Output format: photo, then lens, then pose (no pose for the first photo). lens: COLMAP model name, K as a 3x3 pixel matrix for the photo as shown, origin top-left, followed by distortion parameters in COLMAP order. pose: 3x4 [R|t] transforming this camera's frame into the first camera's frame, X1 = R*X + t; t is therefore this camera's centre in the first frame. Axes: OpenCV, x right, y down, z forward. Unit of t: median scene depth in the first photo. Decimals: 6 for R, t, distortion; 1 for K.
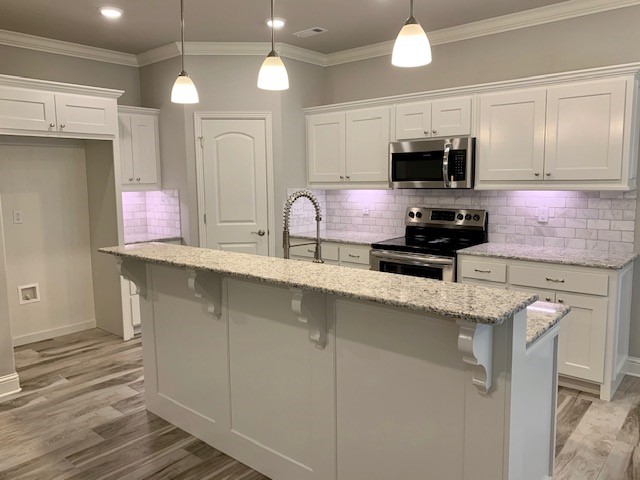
lens RADIAL K [[489.3, 0, 321.1], [0, 489.3, 239.2], [0, 0, 1]] dist [0.042315, -0.047036]
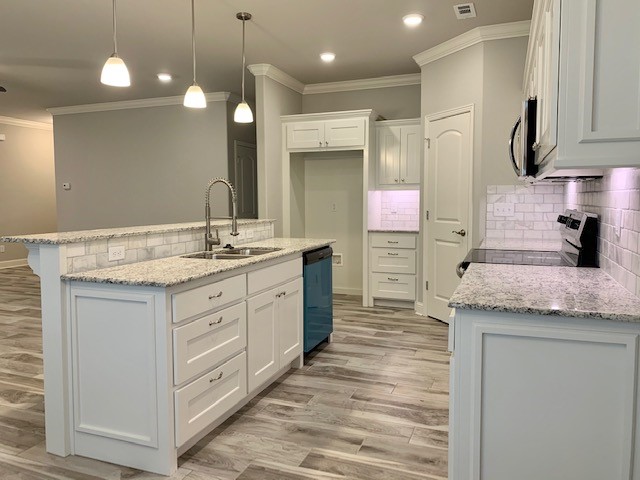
lens RADIAL K [[489.3, 0, 316.1], [0, 489.3, 242.2], [0, 0, 1]] dist [0.042315, -0.047036]
pose [[0.319551, 0.093290, -0.942966, 0.699299], [-0.118123, 0.991301, 0.058043, -0.016795], [0.940178, 0.092838, 0.327791, 0.433625]]
